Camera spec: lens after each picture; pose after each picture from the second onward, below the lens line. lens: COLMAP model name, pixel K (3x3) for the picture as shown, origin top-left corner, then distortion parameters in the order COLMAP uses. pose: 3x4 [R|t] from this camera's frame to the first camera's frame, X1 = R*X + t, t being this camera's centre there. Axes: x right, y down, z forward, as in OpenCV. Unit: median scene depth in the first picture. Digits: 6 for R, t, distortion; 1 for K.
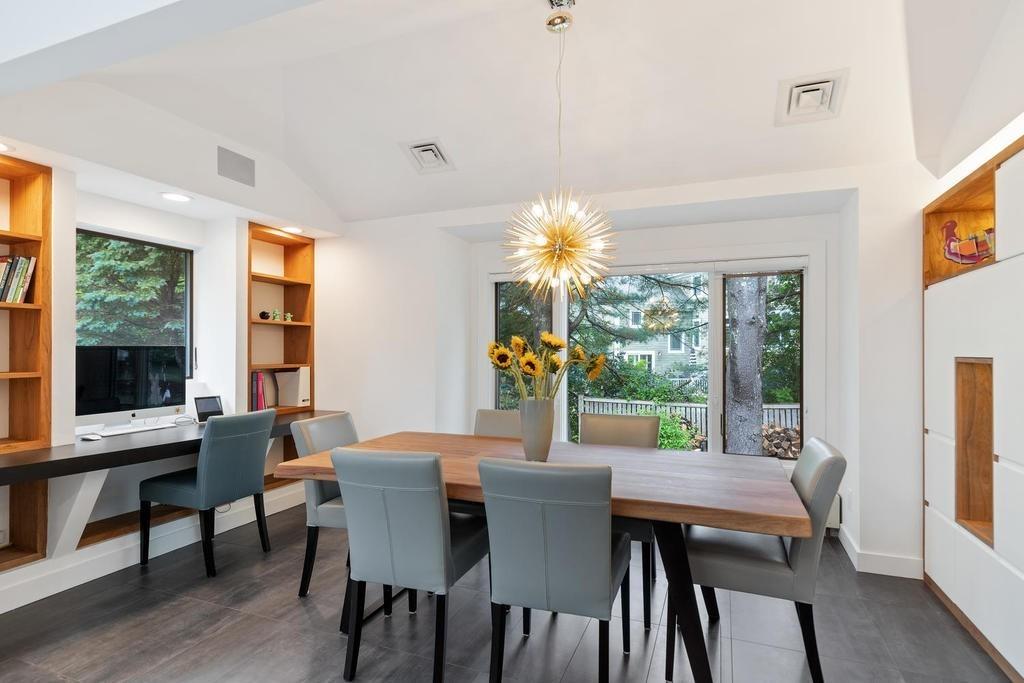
lens RADIAL K [[511.4, 0, 513.6], [0, 511.4, 347.4], [0, 0, 1]] dist [0.015679, -0.000553]
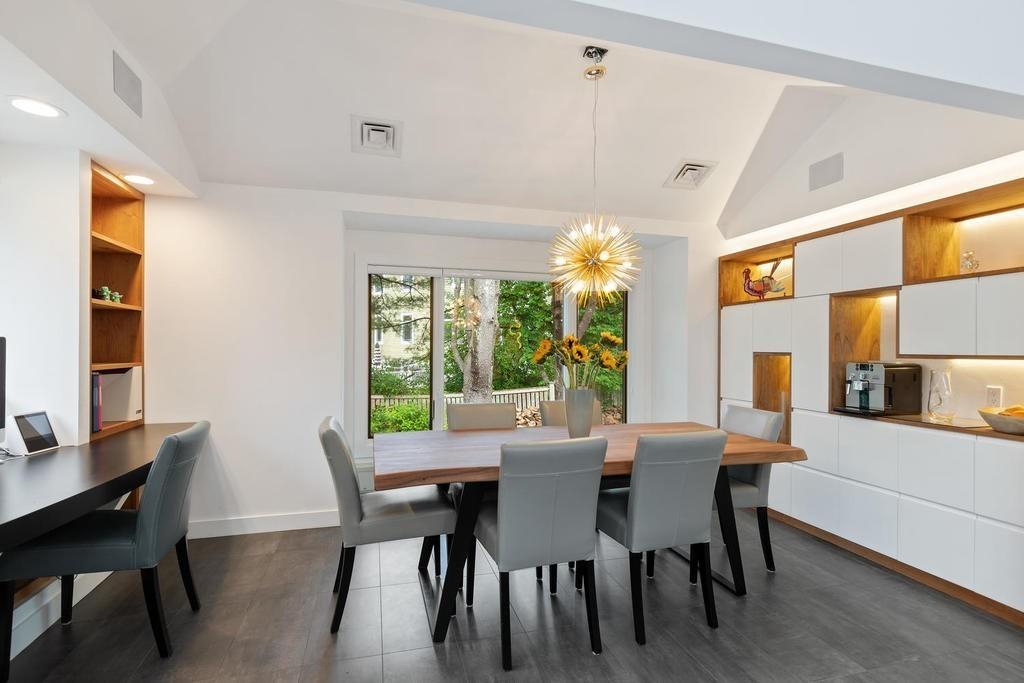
lens RADIAL K [[511.4, 0, 512.5], [0, 511.4, 343.0], [0, 0, 1]] dist [0.015679, -0.000553]
pose [[0.799230, 0.007938, 0.600973, -0.428828], [-0.009359, 0.999956, -0.000761, -0.000071], [-0.600953, -0.005017, 0.799269, 0.084998]]
